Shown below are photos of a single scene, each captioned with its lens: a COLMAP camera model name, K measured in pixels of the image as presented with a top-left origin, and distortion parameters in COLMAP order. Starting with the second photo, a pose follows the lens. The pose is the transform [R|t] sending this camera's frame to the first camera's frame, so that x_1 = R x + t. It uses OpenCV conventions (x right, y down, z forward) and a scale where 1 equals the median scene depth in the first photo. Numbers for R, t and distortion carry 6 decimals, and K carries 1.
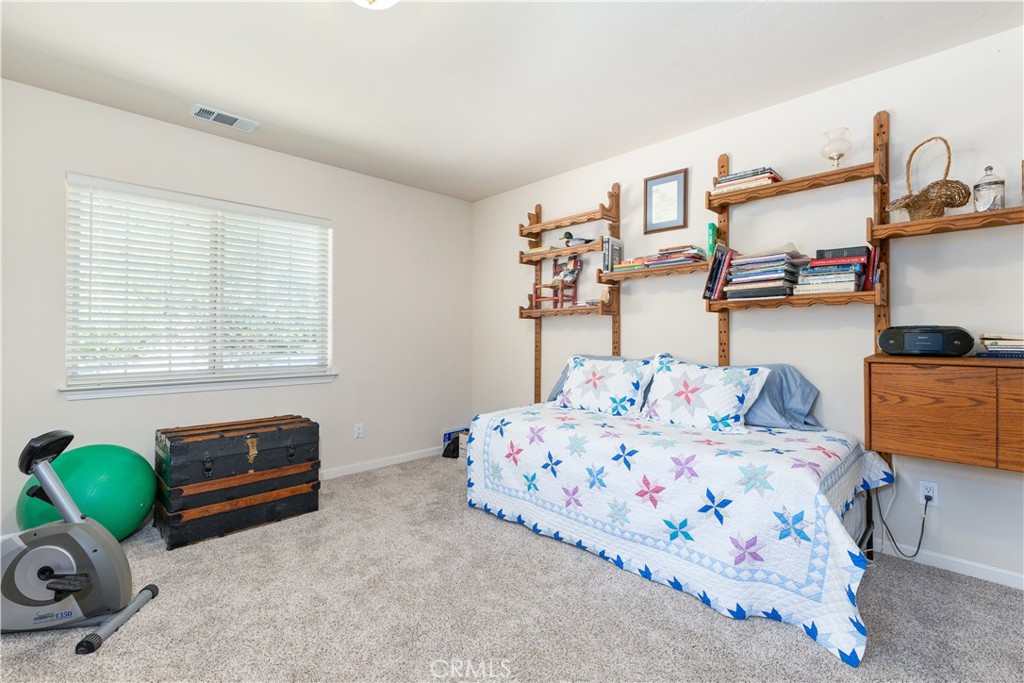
lens RADIAL K [[456.1, 0, 506.8], [0, 456.1, 341.4], [0, 0, 1]] dist [-0.005017, -0.000481]
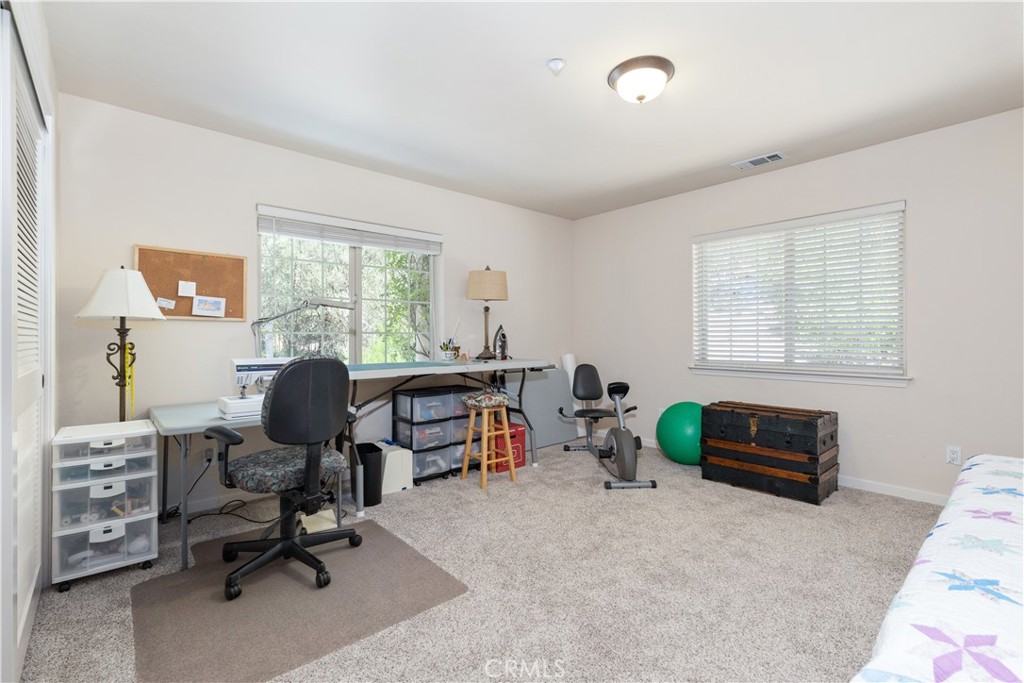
lens RADIAL K [[456.1, 0, 506.9], [0, 456.1, 336.3], [0, 0, 1]] dist [-0.005017, -0.000481]
pose [[-0.058944, 0.002317, -0.998259, 0.717057], [-0.006573, 0.999975, 0.002709, -0.008054], [0.998240, 0.006721, -0.058928, 0.400339]]
